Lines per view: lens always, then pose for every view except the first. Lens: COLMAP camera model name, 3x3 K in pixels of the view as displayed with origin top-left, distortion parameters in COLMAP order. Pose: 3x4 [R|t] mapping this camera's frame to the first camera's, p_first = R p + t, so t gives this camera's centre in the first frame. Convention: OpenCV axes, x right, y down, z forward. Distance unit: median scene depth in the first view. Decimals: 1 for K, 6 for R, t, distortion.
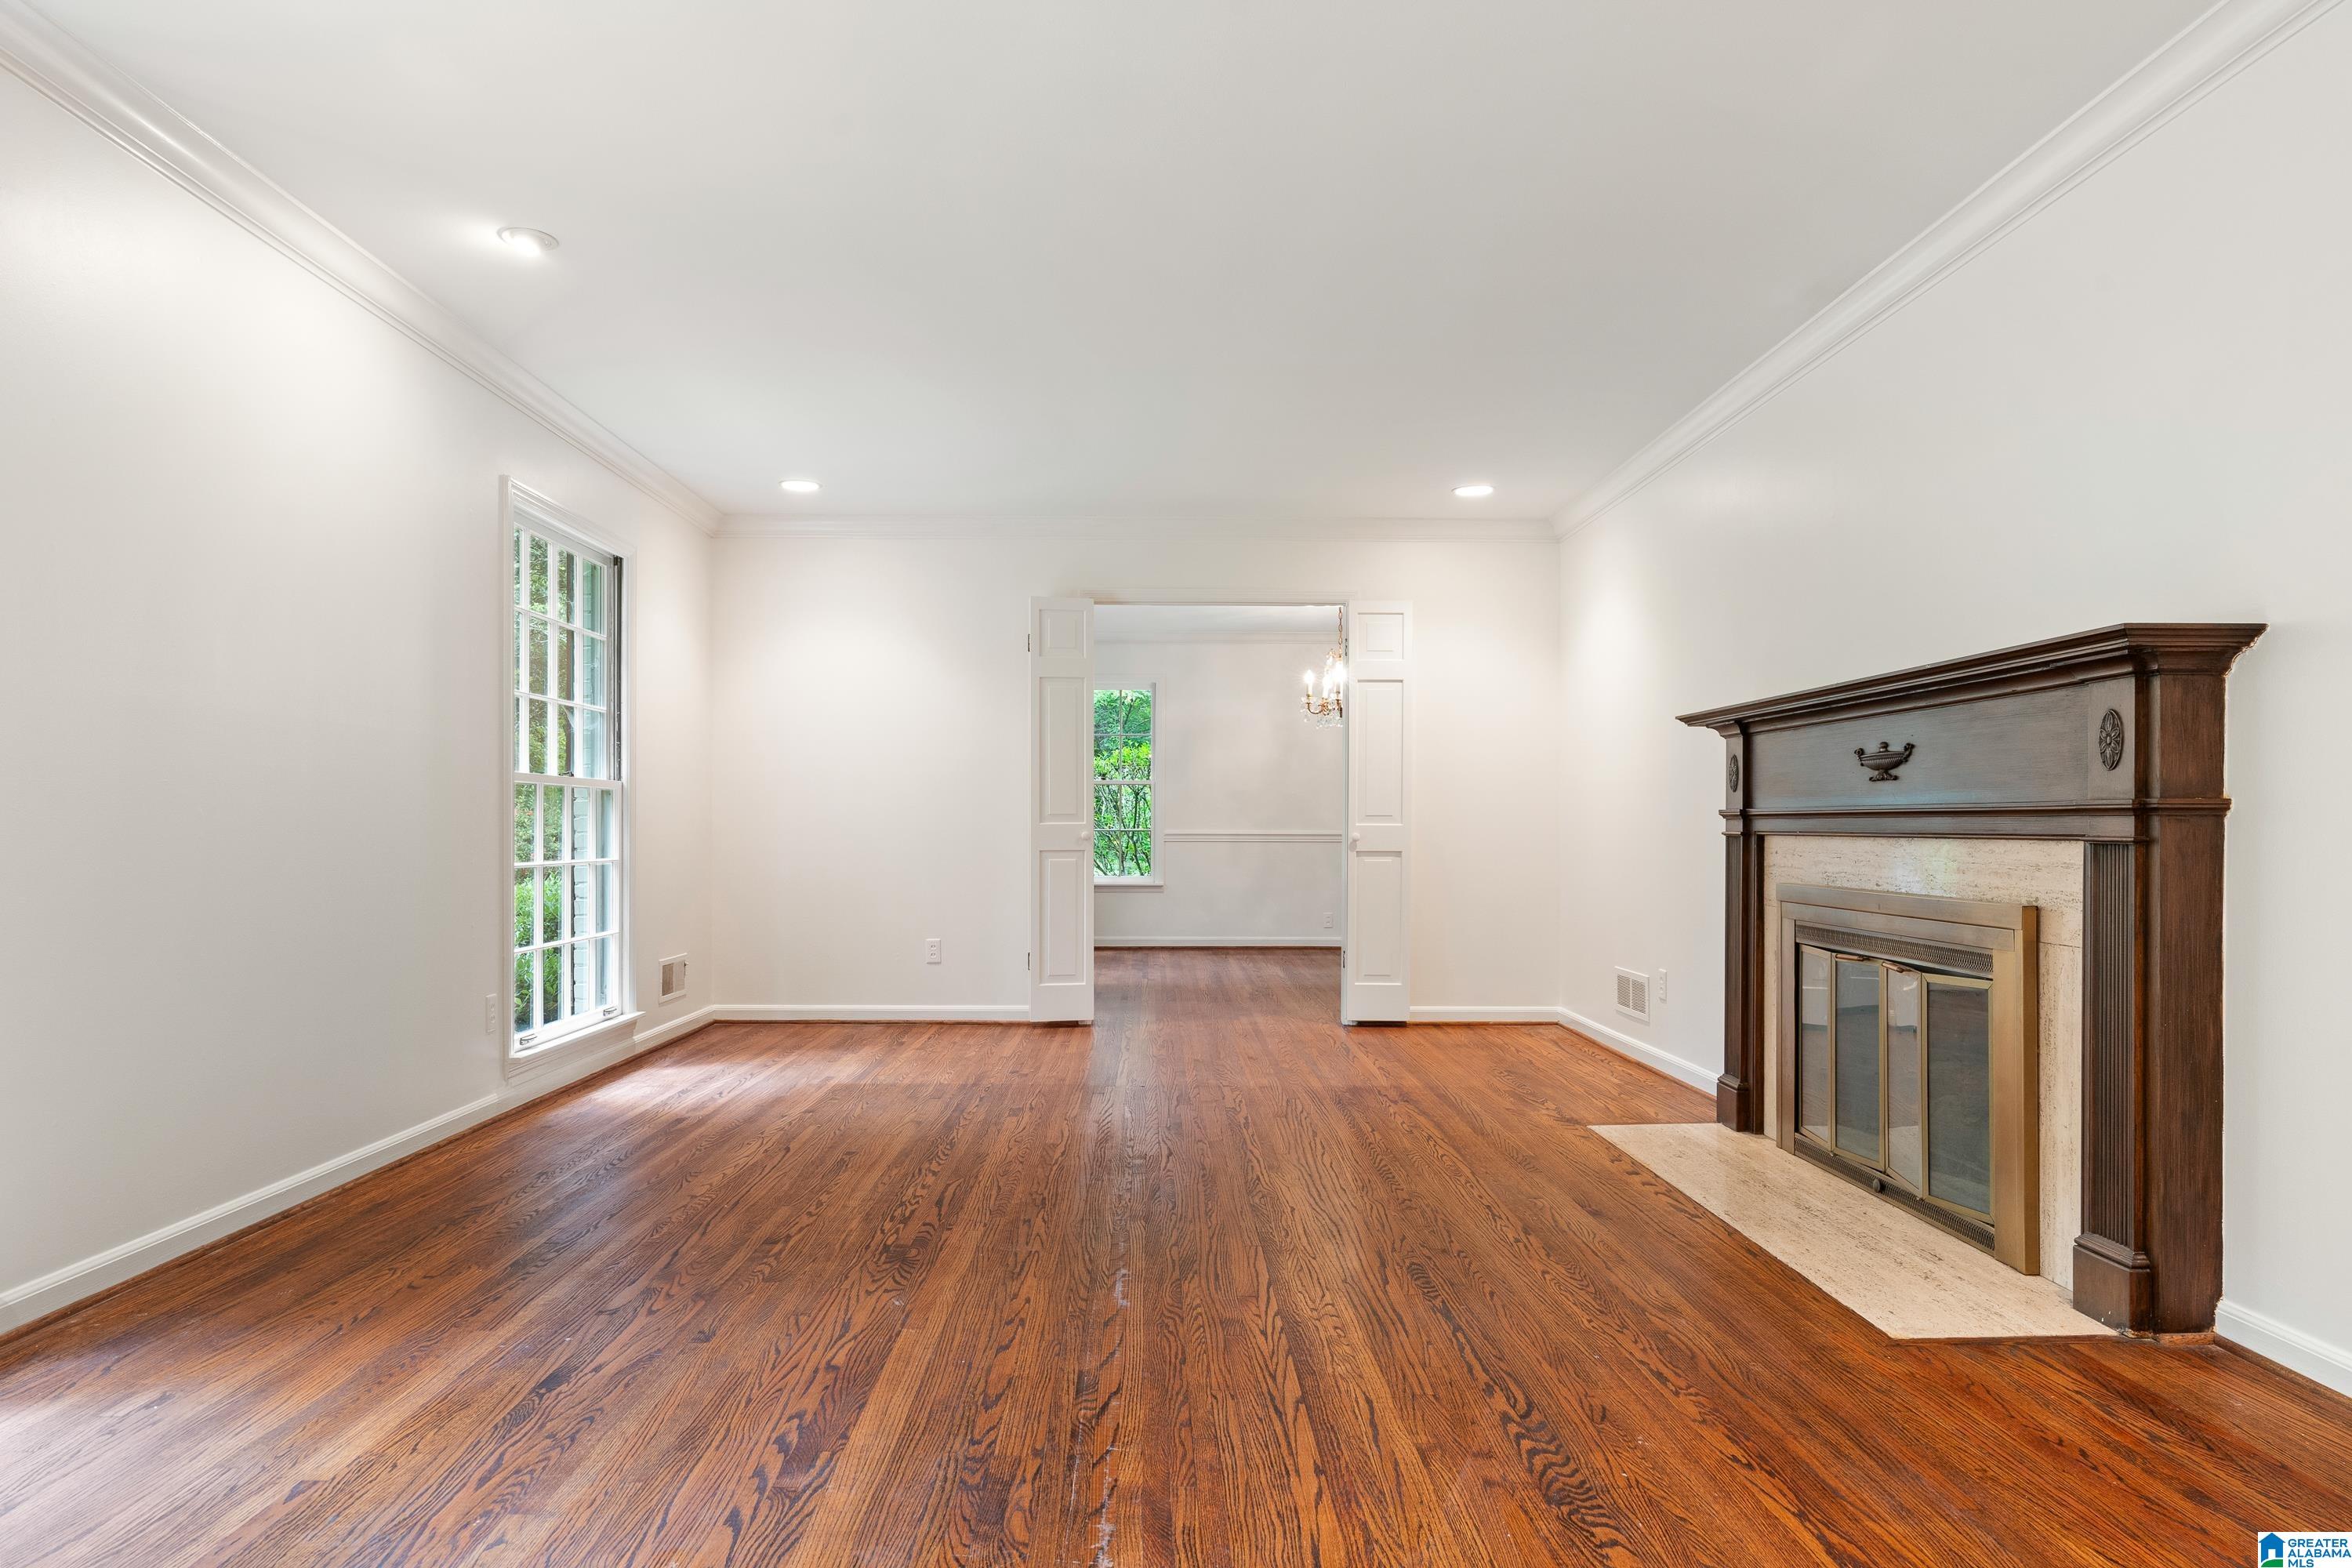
lens RADIAL K [[1348.0, 0, 1141.4], [0, 1348.0, 835.9], [0, 0, 1]] dist [-0.001505, 0.000732]
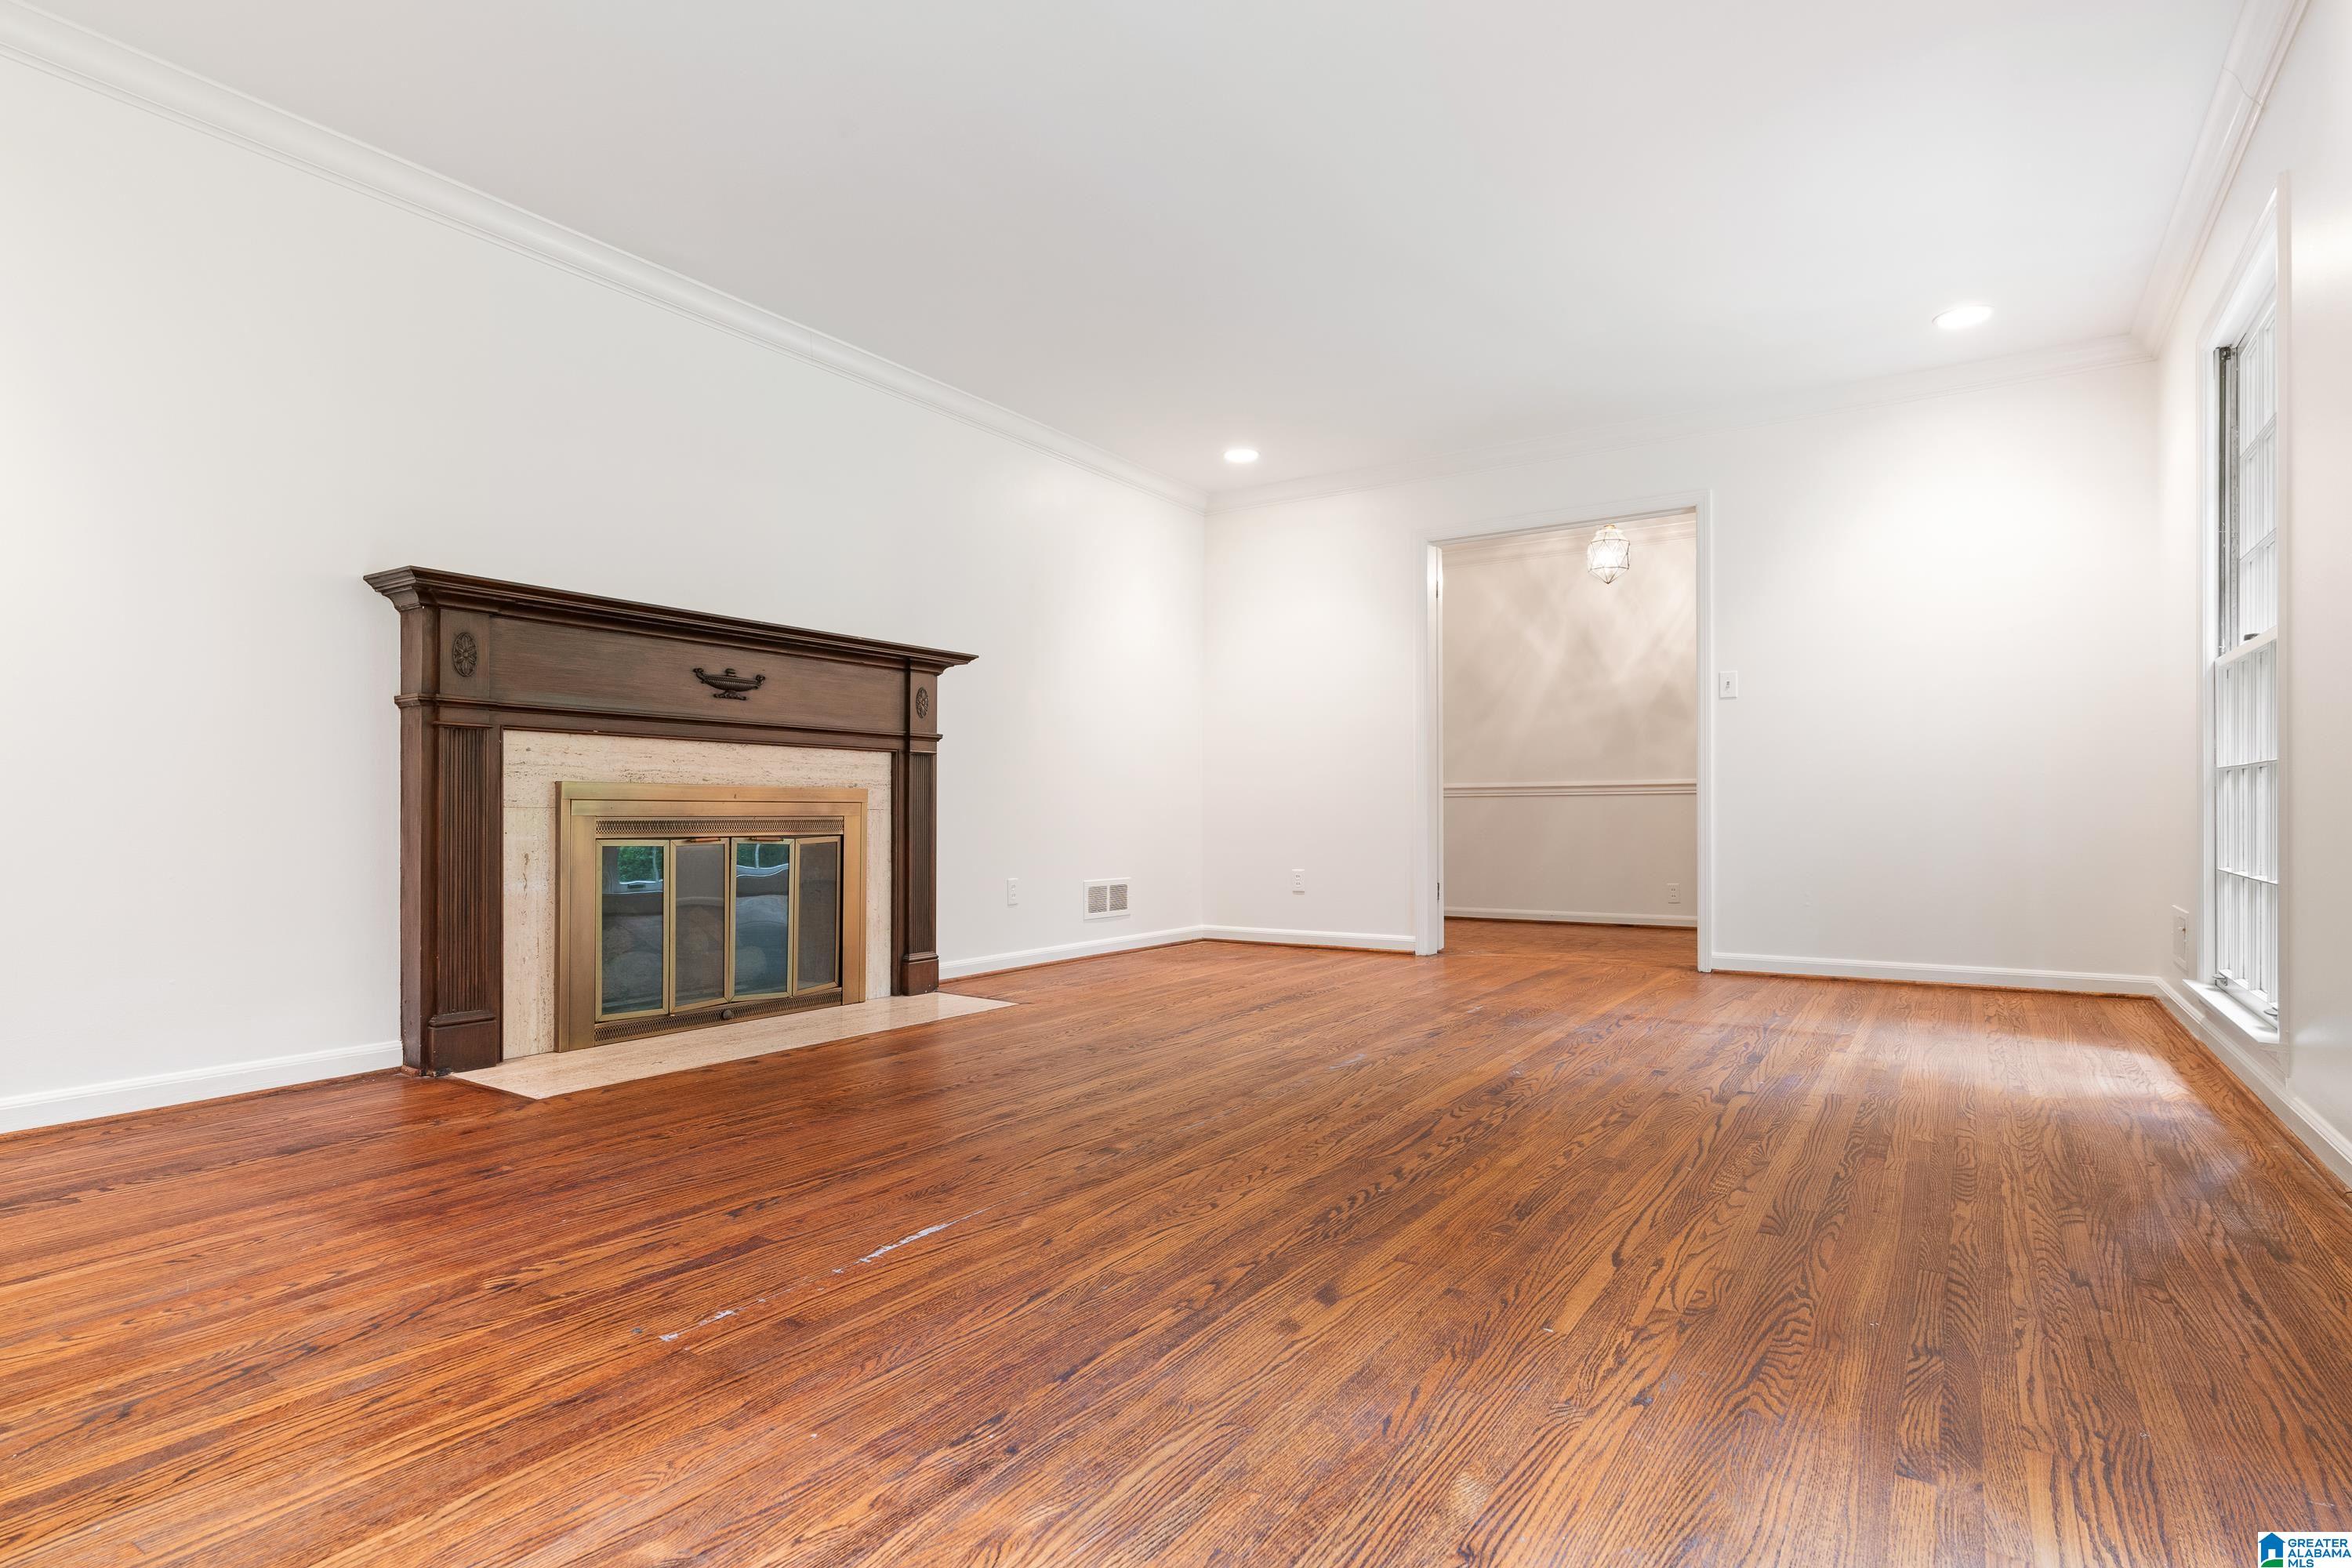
lens RADIAL K [[1222.4, 0, 1173.4], [0, 1222.4, 785.6], [0, 0, 1]] dist [-0.002936, 0.000458]
pose [[-0.838184, 0.011861, 0.545259, -0.475203], [0.004462, 0.999879, -0.014891, 0.065949], [-0.545370, -0.010049, -0.838135, 1.871699]]
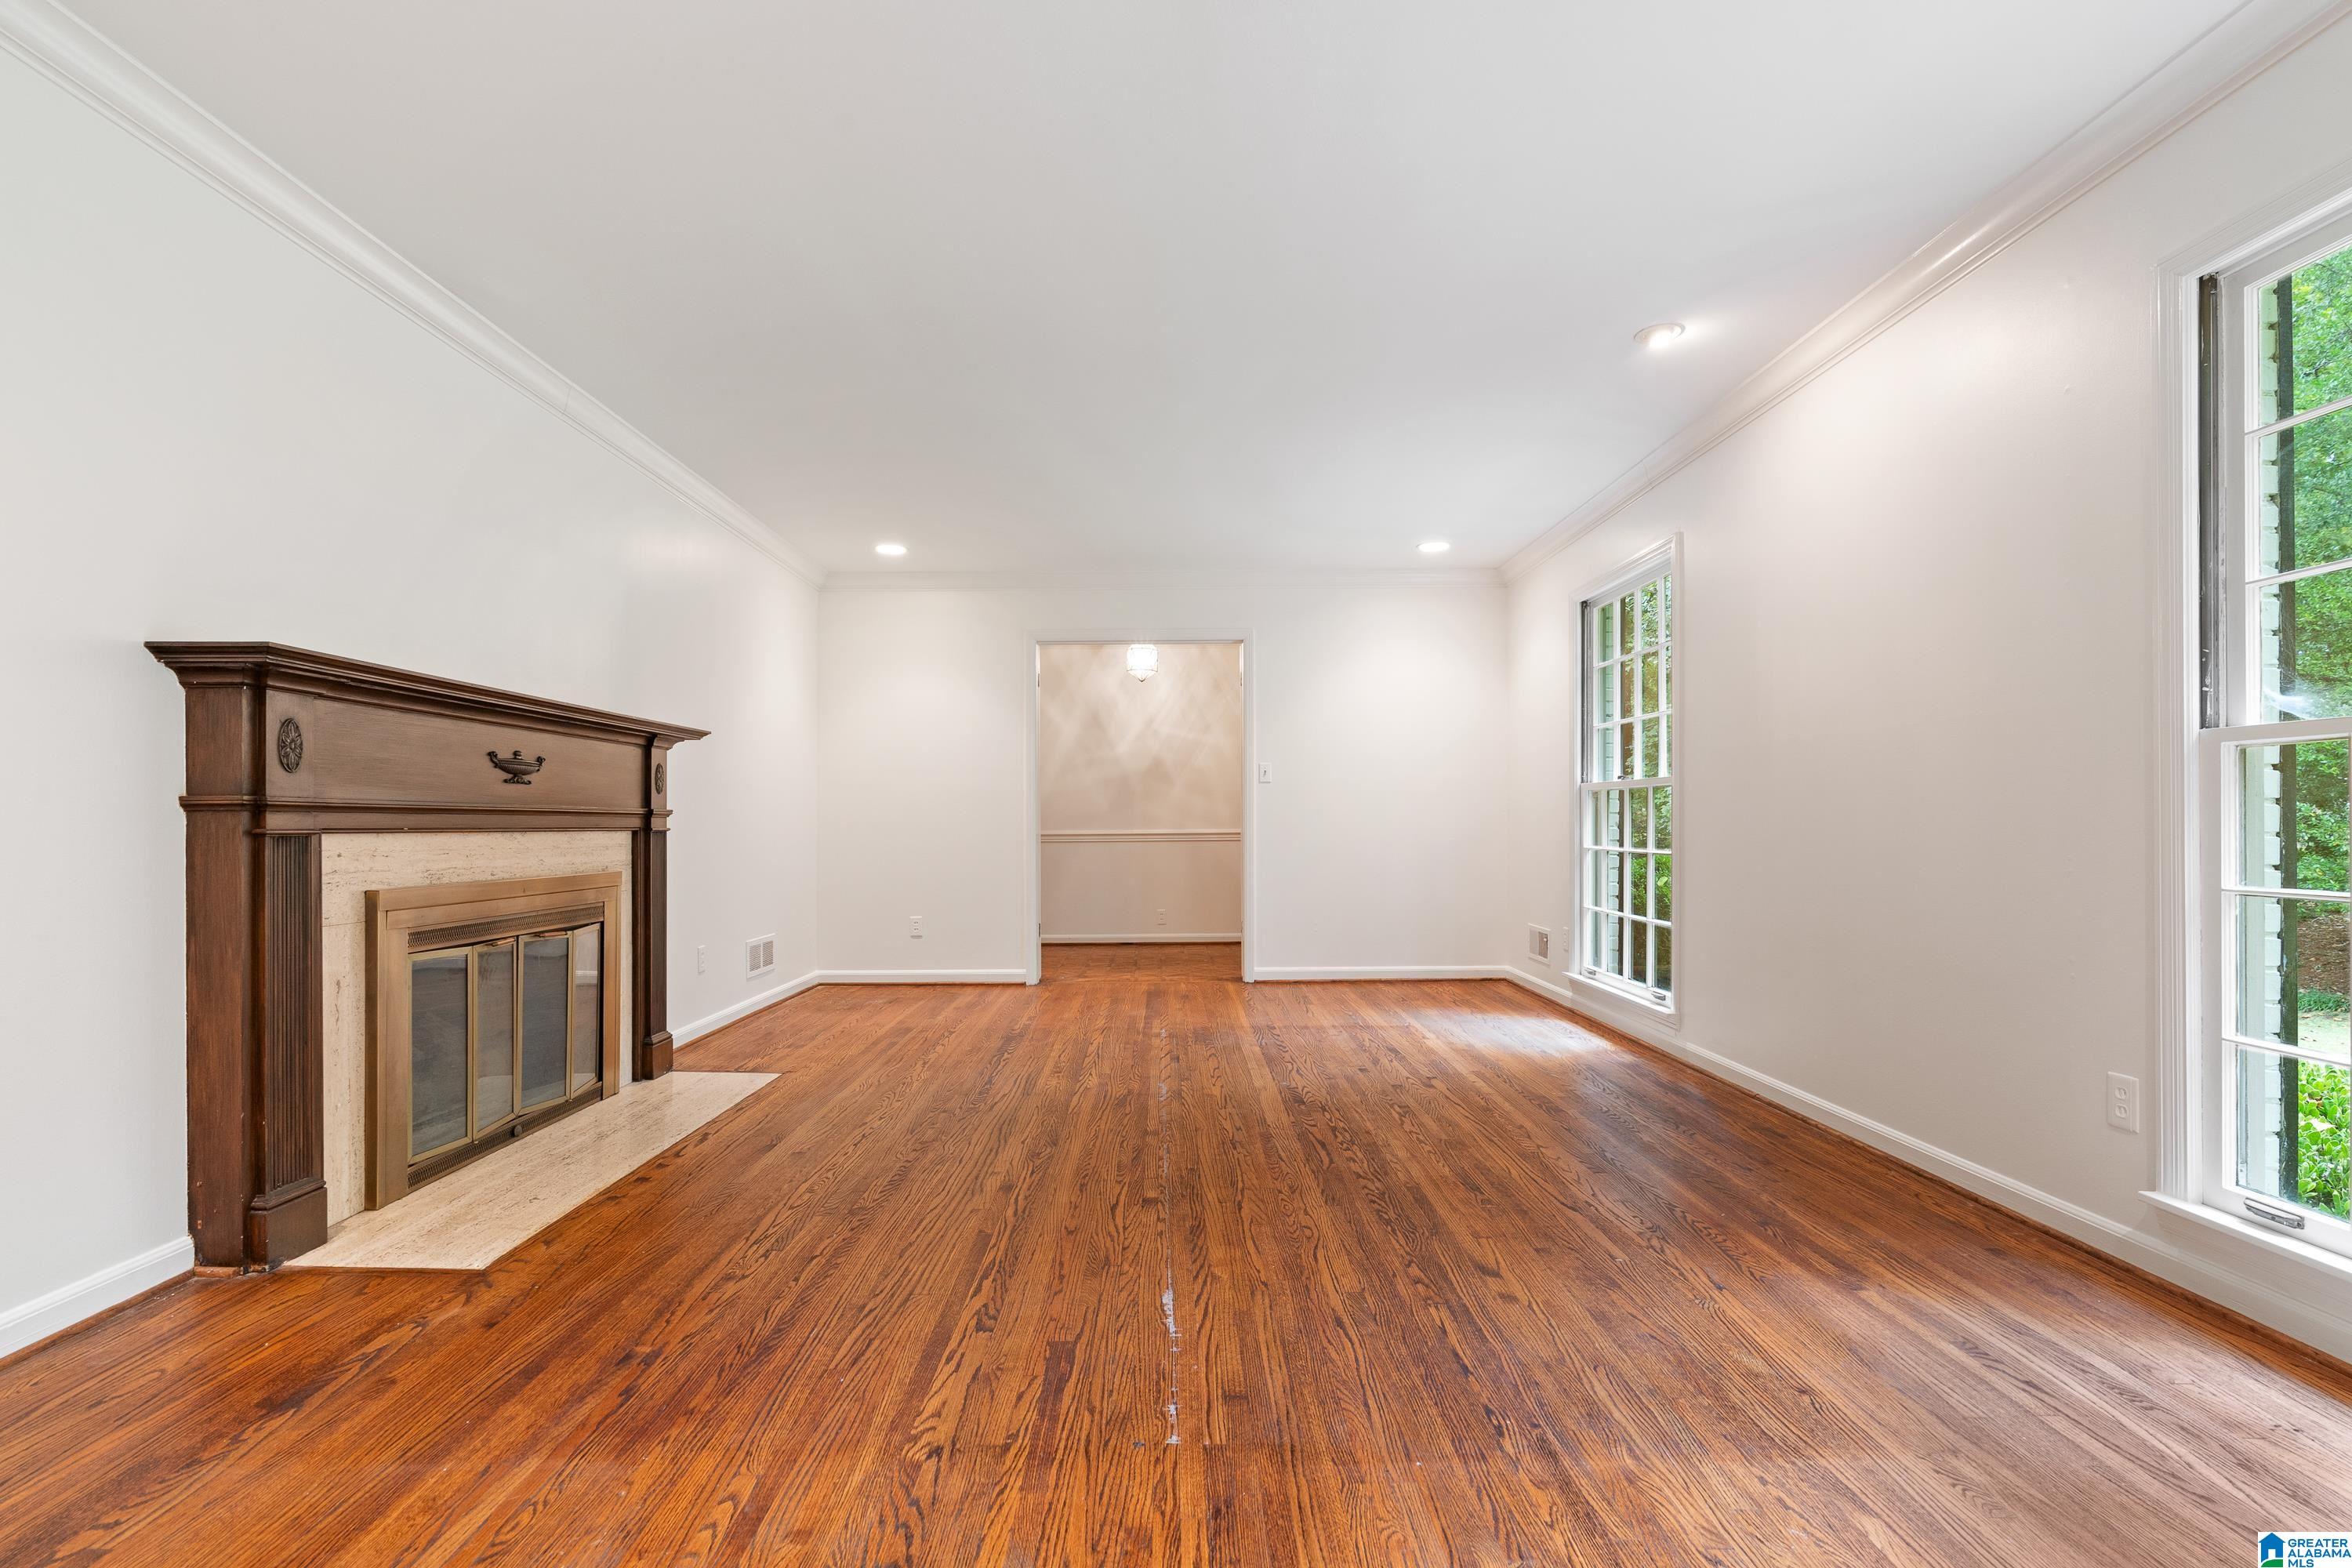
lens RADIAL K [[1072.5, 0, 1175.6], [0, 1072.5, 807.7], [0, 0, 1]] dist [-0.008375, 0.001400]
pose [[-0.999853, 0.000195, -0.017135, -0.007564], [0.000279, 0.999988, -0.004892, -0.016370], [0.017134, -0.004896, -0.999841, 2.077304]]
